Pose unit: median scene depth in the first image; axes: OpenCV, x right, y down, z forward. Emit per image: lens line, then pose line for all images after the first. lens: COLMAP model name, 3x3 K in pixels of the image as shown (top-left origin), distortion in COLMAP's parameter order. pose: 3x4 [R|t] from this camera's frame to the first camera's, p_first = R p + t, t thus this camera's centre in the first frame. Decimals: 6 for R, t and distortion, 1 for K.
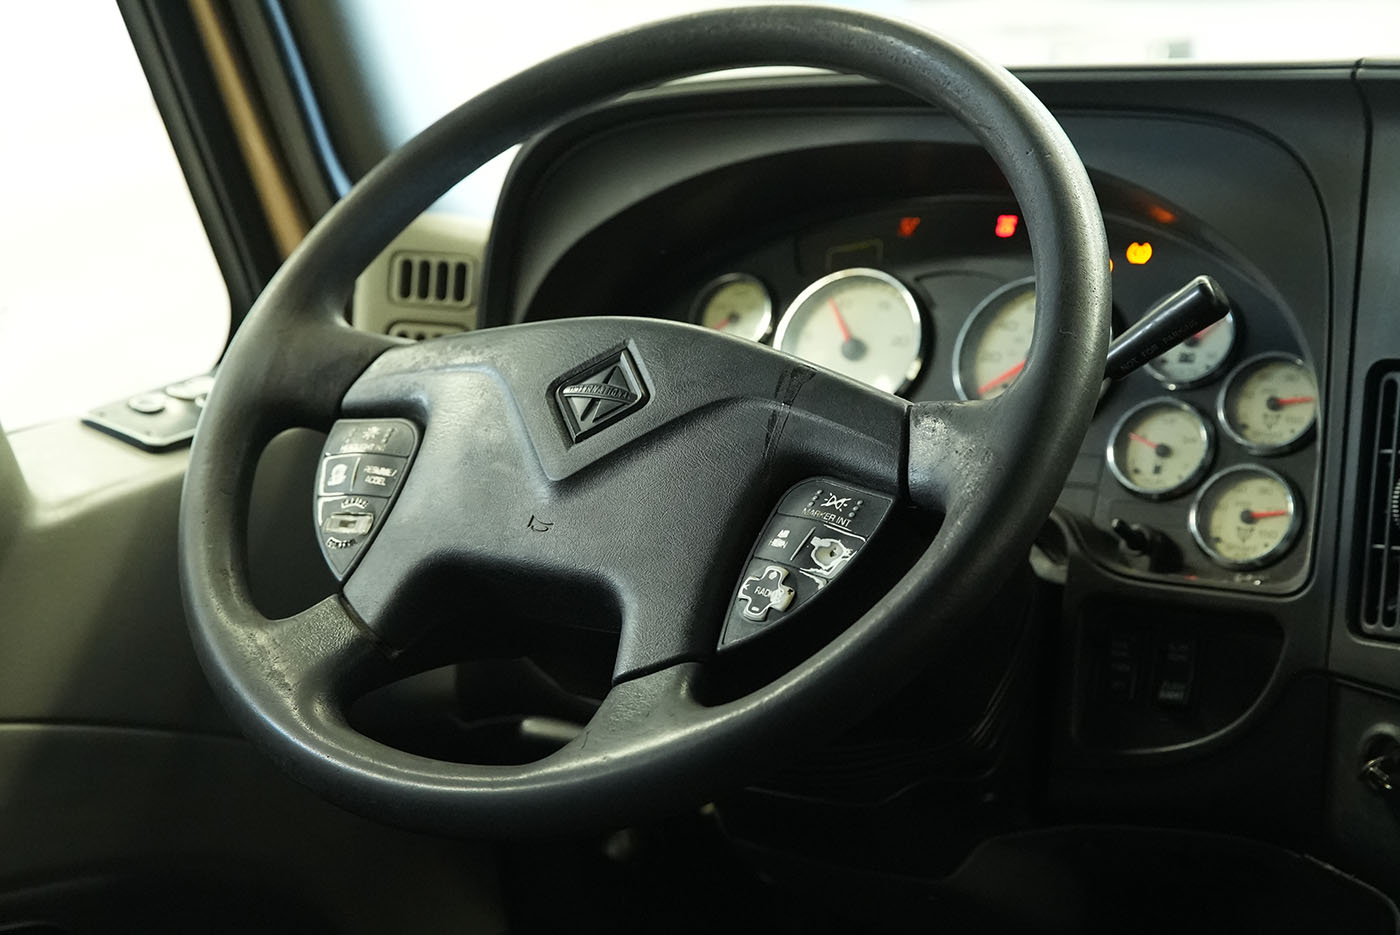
lens RADIAL K [[2571.7, 0, 700.0], [0, 2571.7, 467.5], [0, 0, 1]] dist [0.150354, 0.108721]
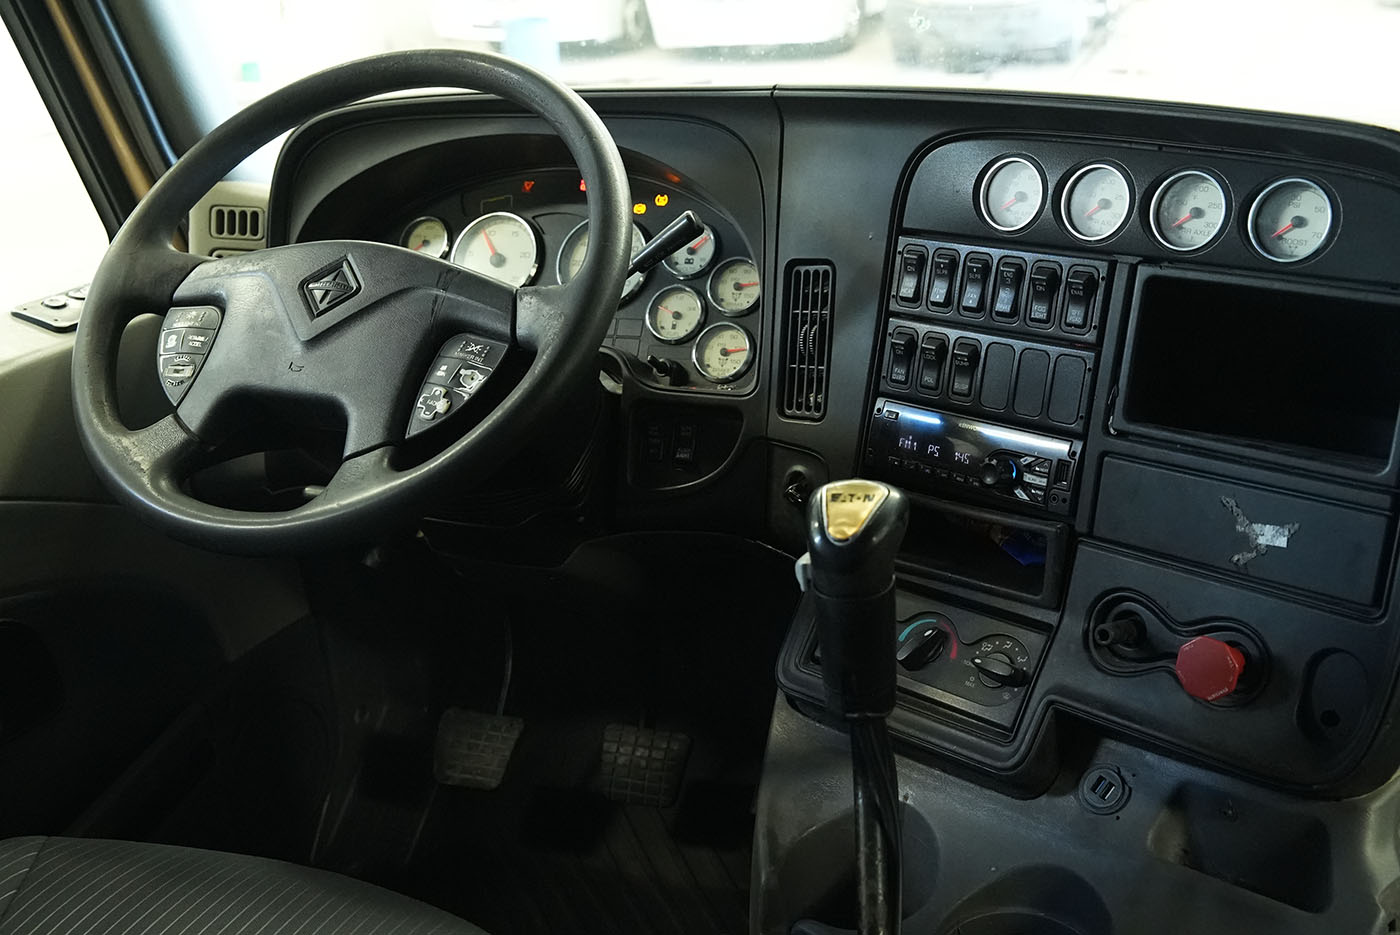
lens RADIAL K [[1490.2, 0, 700.0], [0, 1490.2, 467.5], [0, 0, 1]] dist [0.016305, 0.009900]
pose [[0.986622, -0.041336, 0.157696, 0.036881], [0.027778, 0.995801, 0.087231, 0.009201], [-0.160639, -0.081683, 0.983627, 0.010598]]
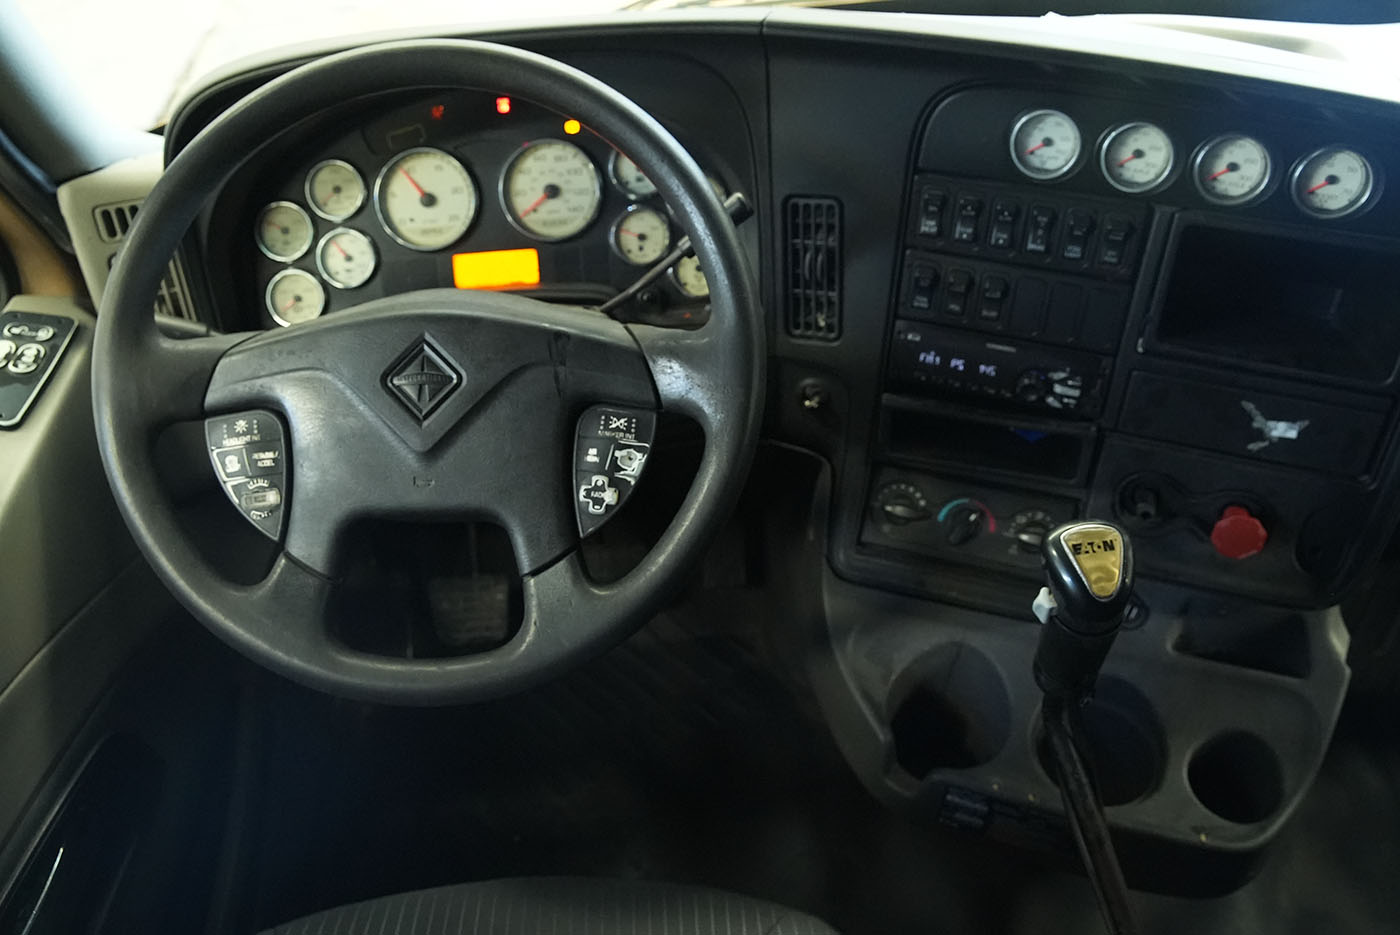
lens RADIAL K [[1098.8, 0, 700.0], [0, 1098.8, 467.5], [0, 0, 1]] dist [-0.092216, 0.110754]
pose [[0.823483, -0.365140, 0.434222, -0.188077], [0.120765, 0.860637, 0.494691, -0.261436], [-0.554339, -0.354931, 0.752816, 0.399792]]
